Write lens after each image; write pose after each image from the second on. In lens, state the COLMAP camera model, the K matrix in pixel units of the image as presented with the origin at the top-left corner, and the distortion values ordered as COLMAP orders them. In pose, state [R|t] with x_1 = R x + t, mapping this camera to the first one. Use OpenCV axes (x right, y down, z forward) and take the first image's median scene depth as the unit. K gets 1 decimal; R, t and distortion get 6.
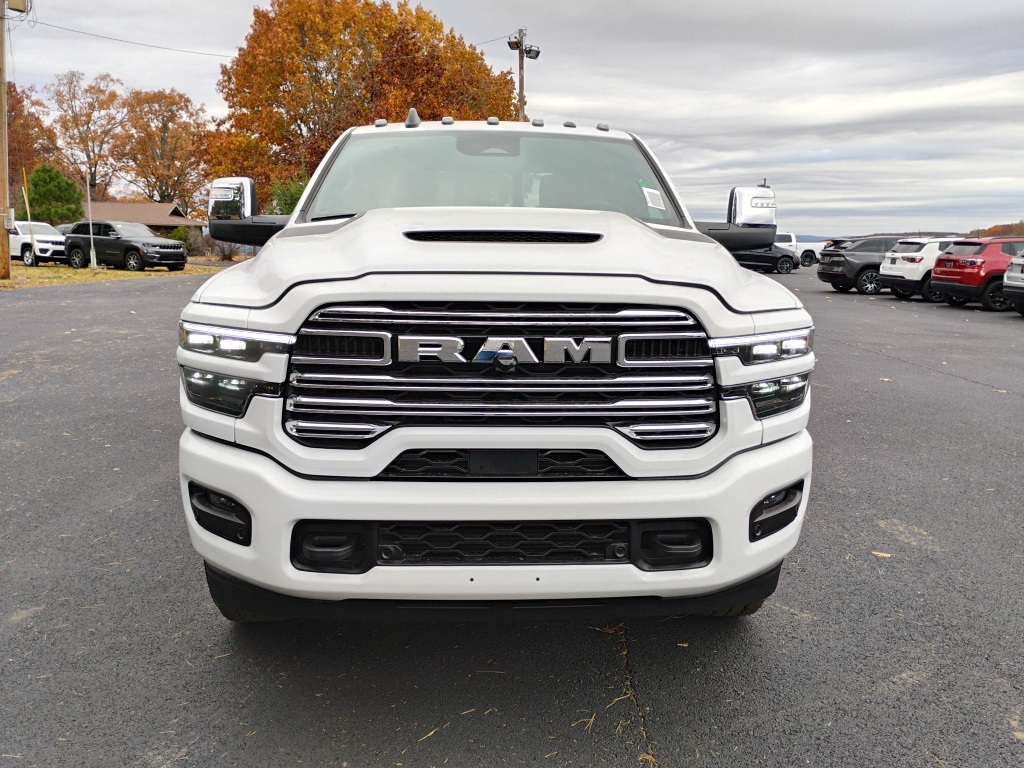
lens RADIAL K [[849.3, 0, 496.3], [0, 849.3, 420.7], [0, 0, 1]] dist [0.053790, -0.055780]
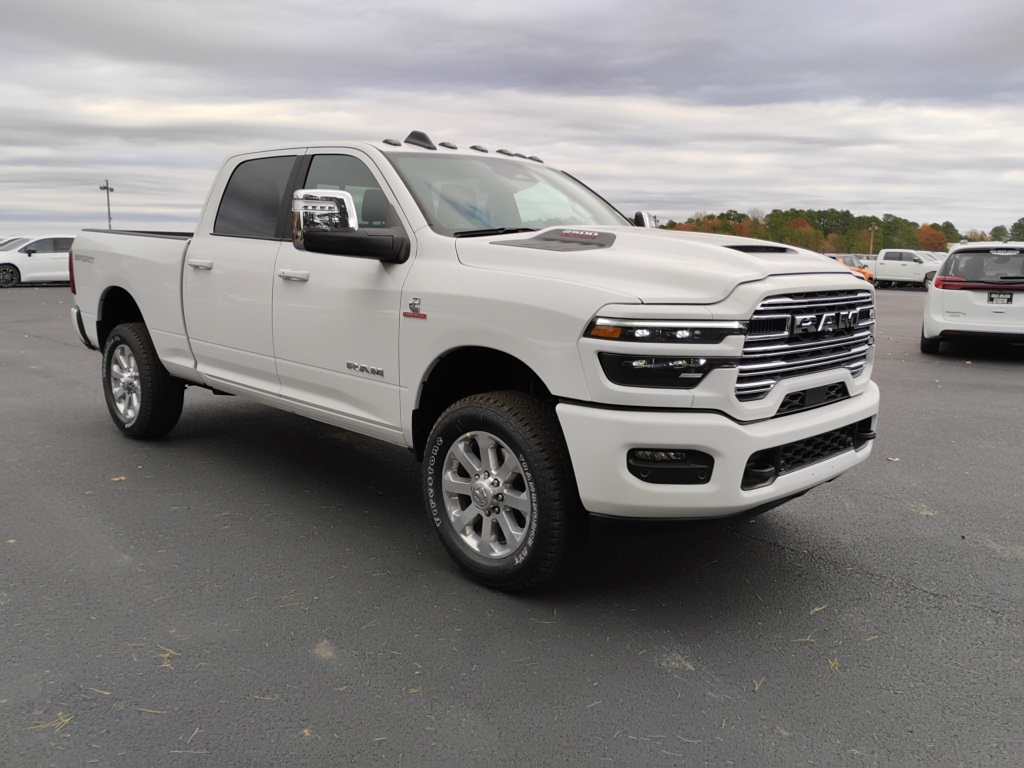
lens RADIAL K [[849.3, 0, 509.9], [0, 849.3, 391.3], [0, 0, 1]] dist [0.053790, -0.055780]
pose [[0.725080, -0.115196, 0.678961, -1.456628], [0.140607, 0.989906, 0.017794, -0.064144], [-0.674157, 0.082564, 0.733958, 0.240125]]
